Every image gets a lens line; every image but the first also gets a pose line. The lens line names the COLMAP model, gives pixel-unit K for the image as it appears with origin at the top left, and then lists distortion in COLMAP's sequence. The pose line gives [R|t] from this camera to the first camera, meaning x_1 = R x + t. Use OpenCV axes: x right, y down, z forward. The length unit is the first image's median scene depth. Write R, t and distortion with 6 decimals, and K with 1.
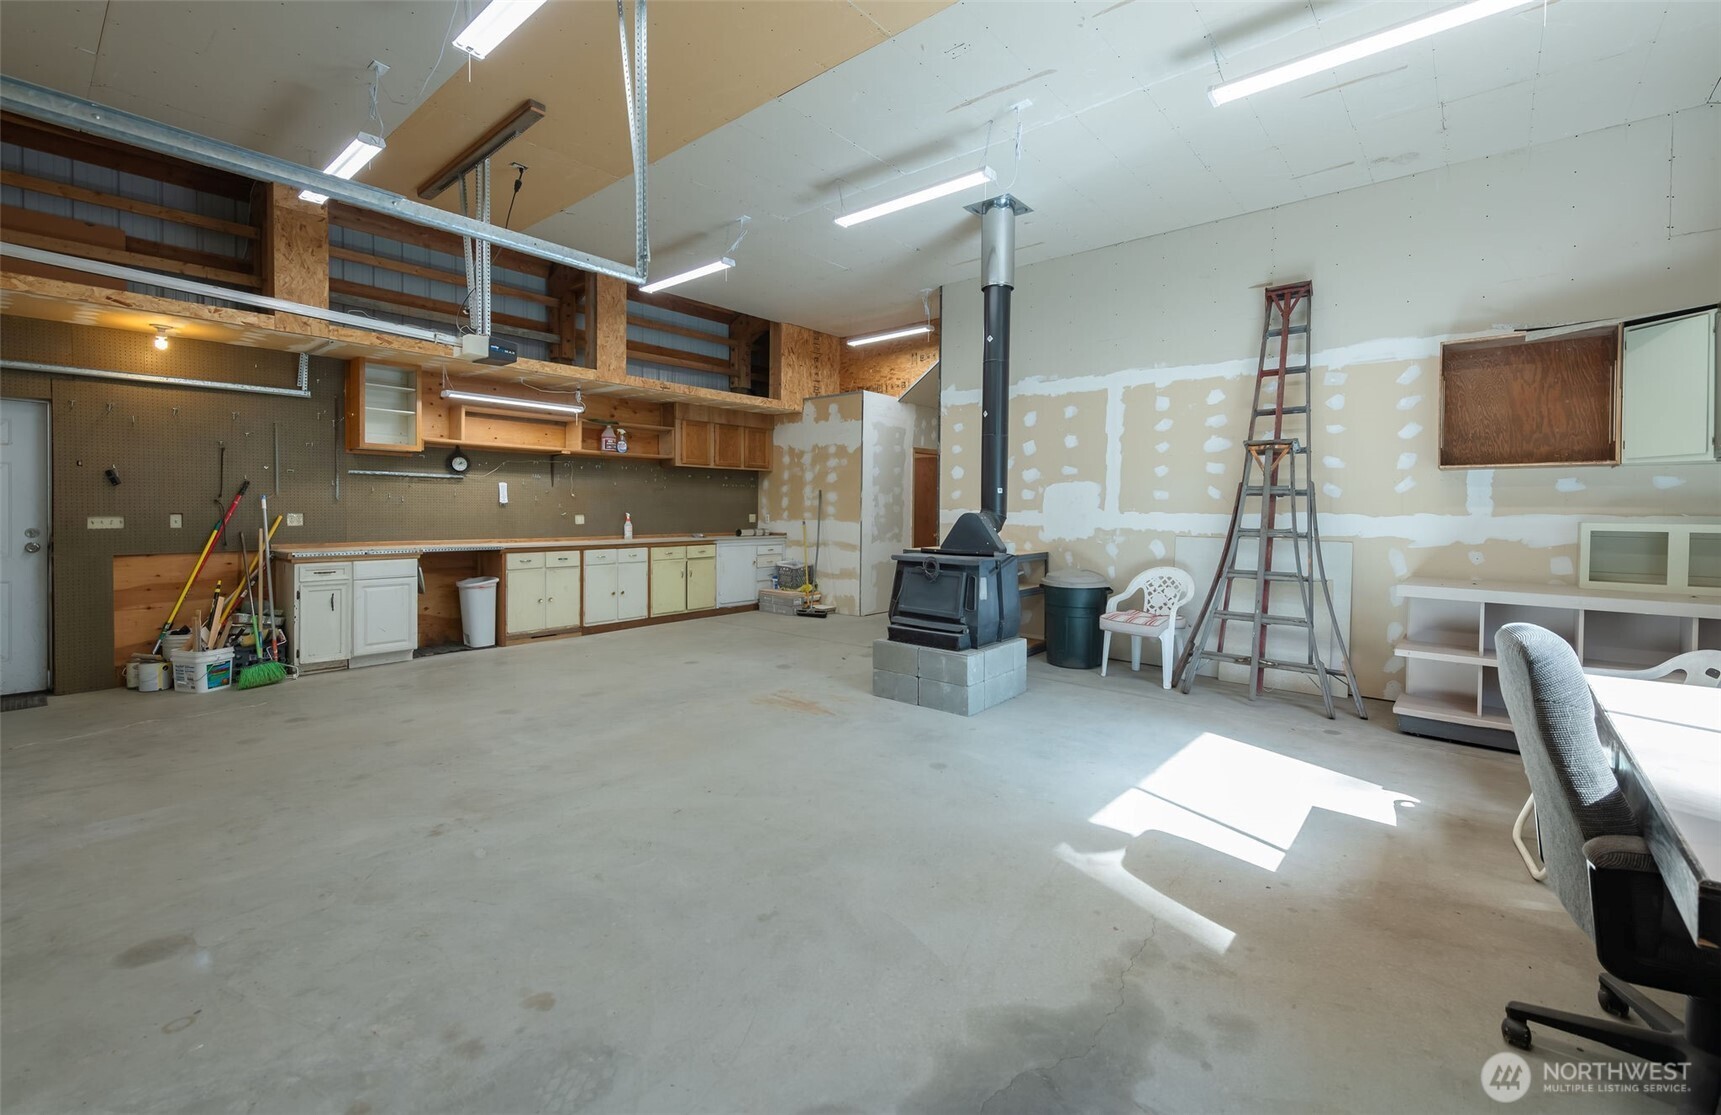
lens RADIAL K [[708.0, 0, 886.6], [0, 708.0, 518.6], [0, 0, 1]] dist [0.001238, -0.000652]
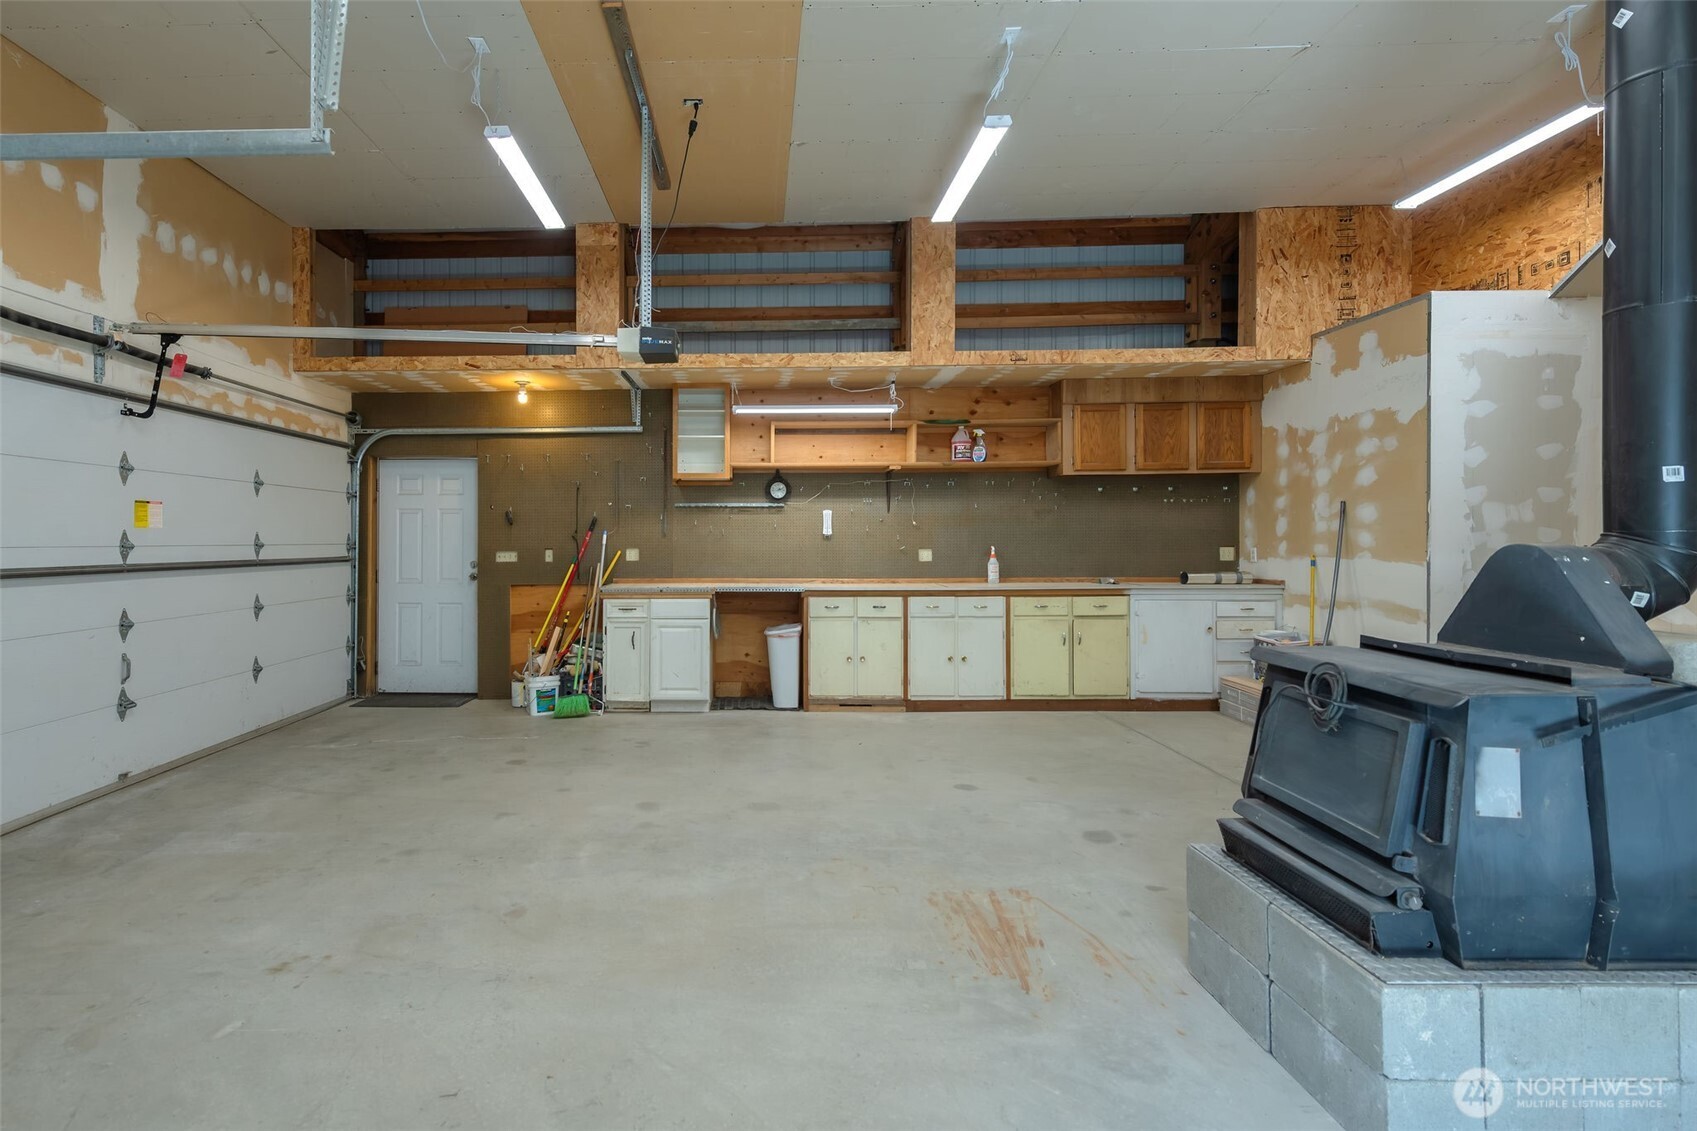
lens RADIAL K [[825.1, 0, 730.8], [0, 825.1, 534.9], [0, 0, 1]] dist [0.013907, -0.004563]
pose [[0.608192, -0.014549, -0.793657, 0.169068], [-0.001358, 0.999811, -0.019369, -0.003683], [0.793789, 0.012858, 0.608058, 0.370314]]
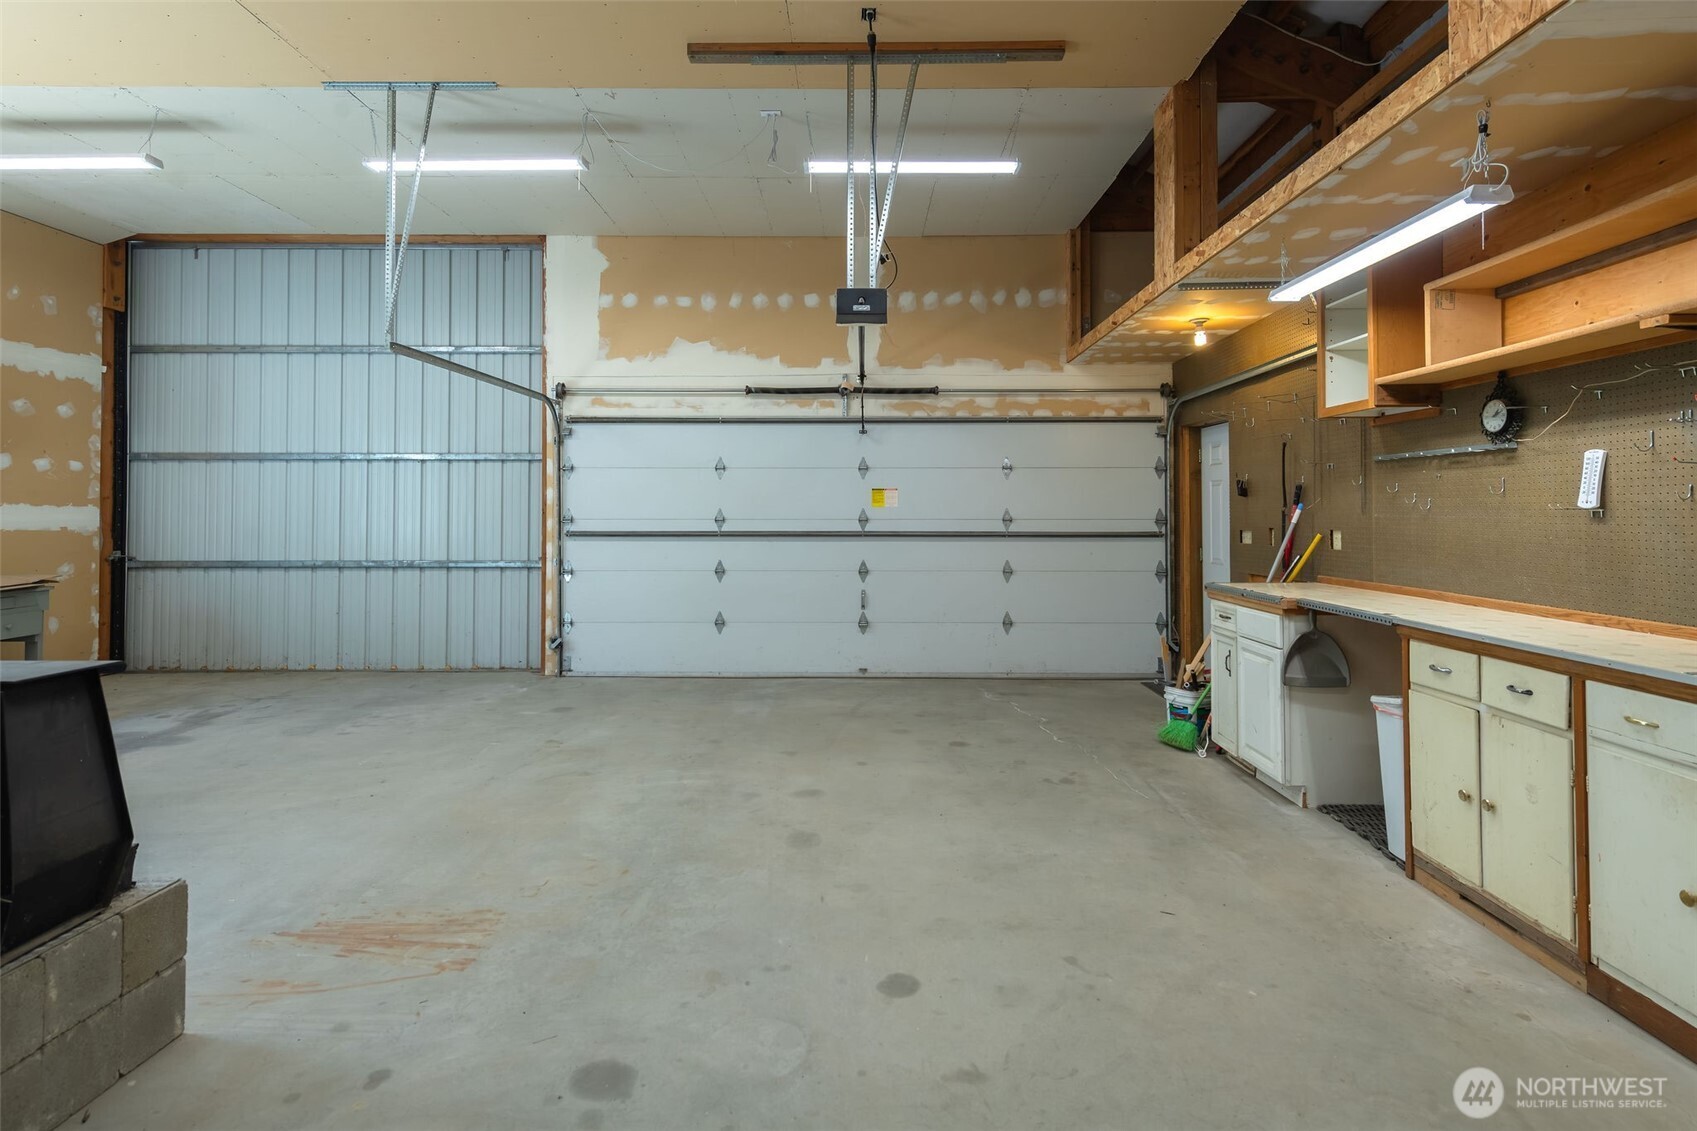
lens RADIAL K [[853.4, 0, 864.6], [0, 853.4, 495.9], [0, 0, 1]] dist [0.011833, -0.002764]
pose [[-0.773543, -0.021064, -0.633394, -0.003170], [-0.013294, 0.999767, -0.017014, -0.018375], [0.633604, -0.004741, -0.773643, 1.232668]]
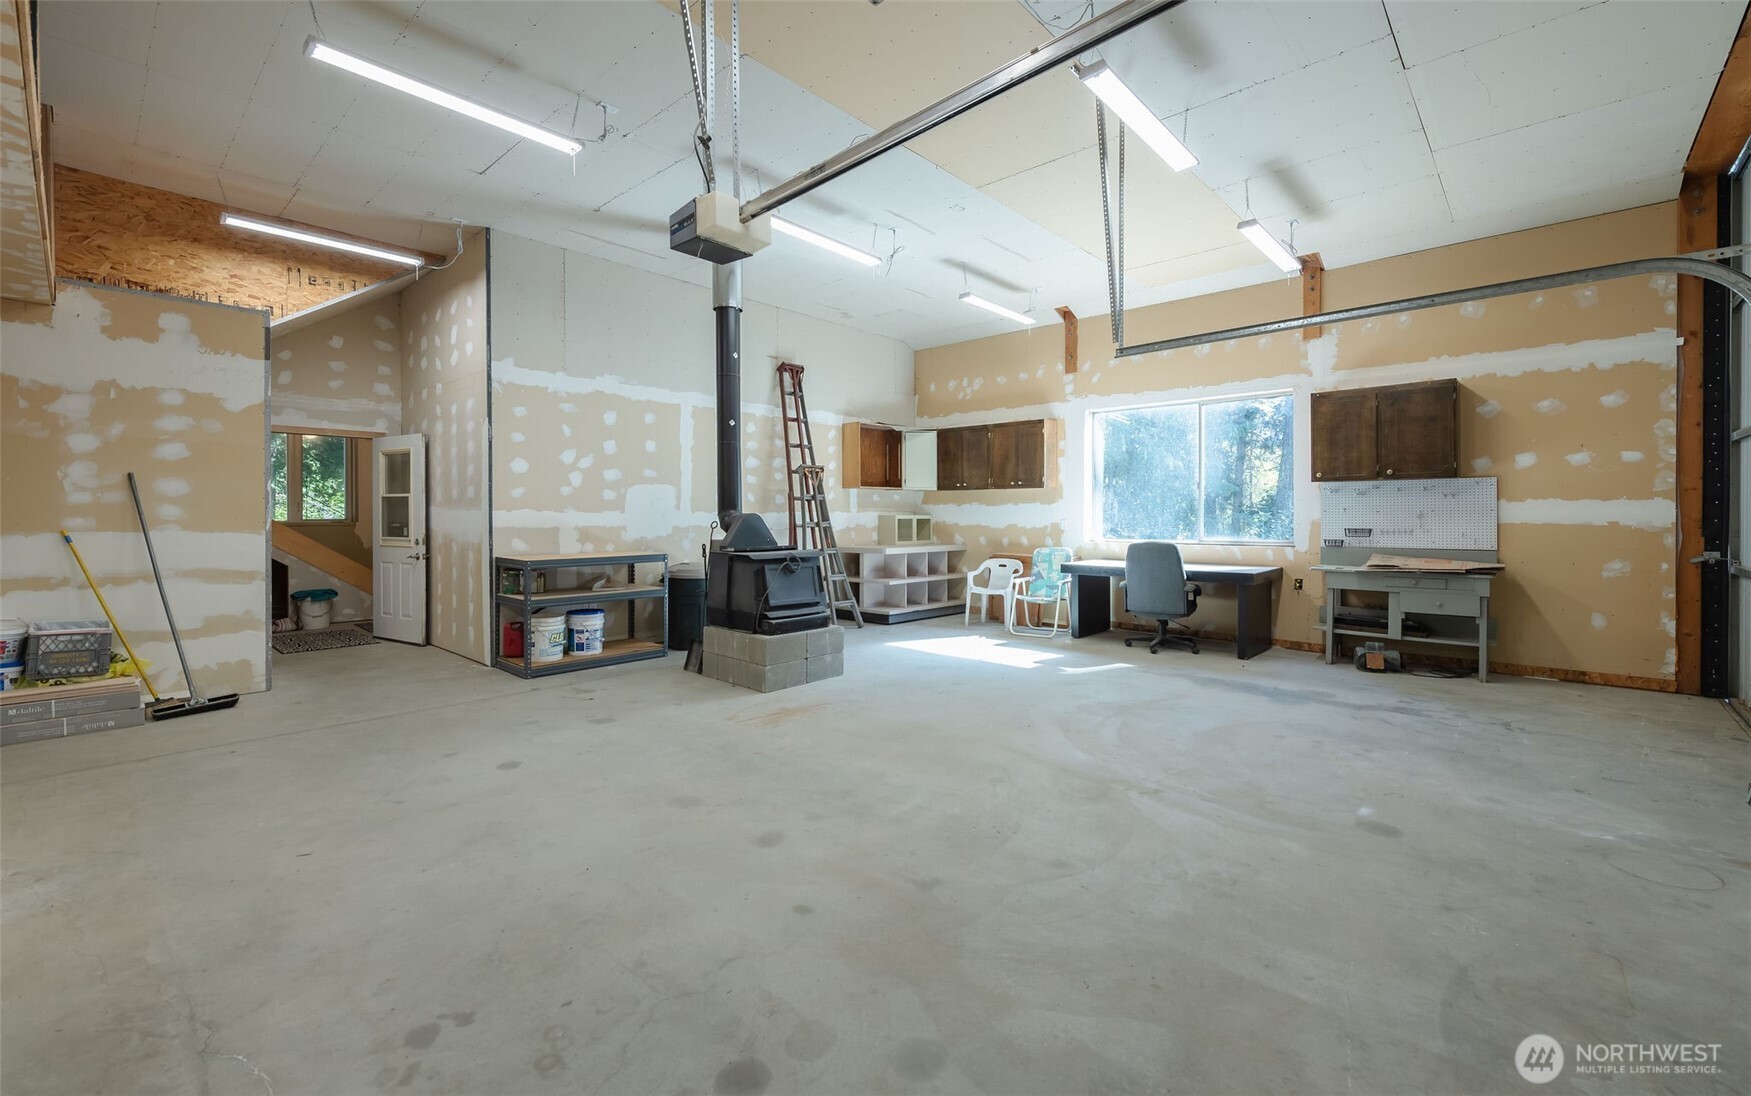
lens RADIAL K [[725.0, 0, 856.2], [0, 725.0, 514.2], [0, 0, 1]] dist [0.010537, -0.000705]
pose [[0.075504, -0.009604, 0.997099, -0.825173], [0.012160, 0.999888, 0.008710, -0.012102], [-0.997071, 0.011467, 0.075613, 0.620161]]
